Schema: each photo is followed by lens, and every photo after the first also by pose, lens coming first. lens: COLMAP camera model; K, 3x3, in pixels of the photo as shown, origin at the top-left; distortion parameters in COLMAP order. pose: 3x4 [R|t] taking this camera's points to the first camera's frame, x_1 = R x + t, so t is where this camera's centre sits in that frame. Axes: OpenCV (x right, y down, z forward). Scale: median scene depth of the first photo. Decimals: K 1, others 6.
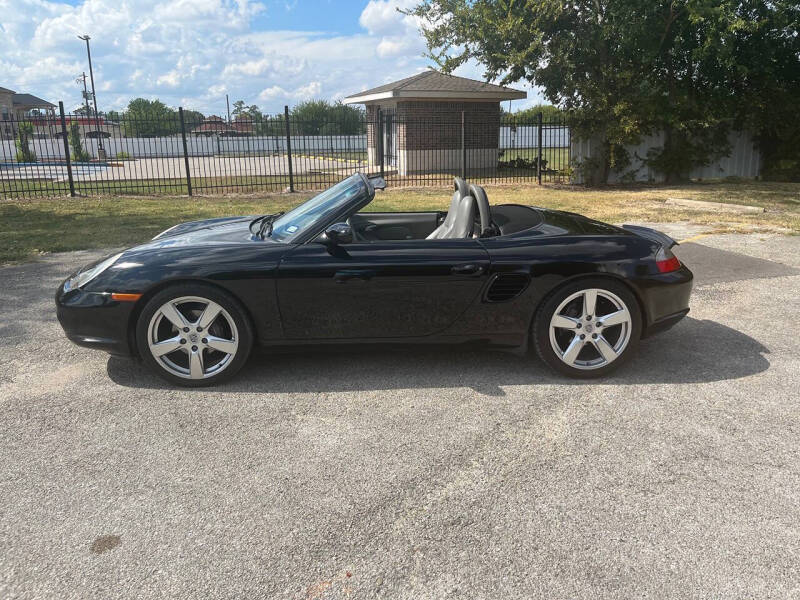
lens RADIAL K [[615.1, 0, 407.5], [0, 615.1, 299.4], [0, 0, 1]] dist [0.059360, -0.086040]
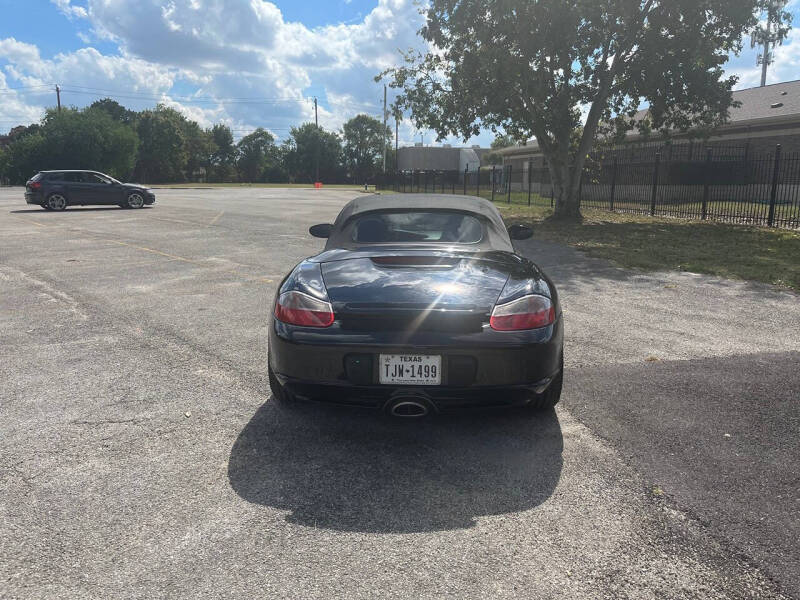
lens RADIAL K [[615.1, 0, 393.2], [0, 615.1, 300.8], [0, 0, 1]] dist [0.059360, -0.086040]
pose [[-0.153761, 0.203426, -0.966941, 1.161072], [-0.255096, 0.937233, 0.237740, -0.296232], [0.954612, 0.283218, -0.092217, 1.154775]]
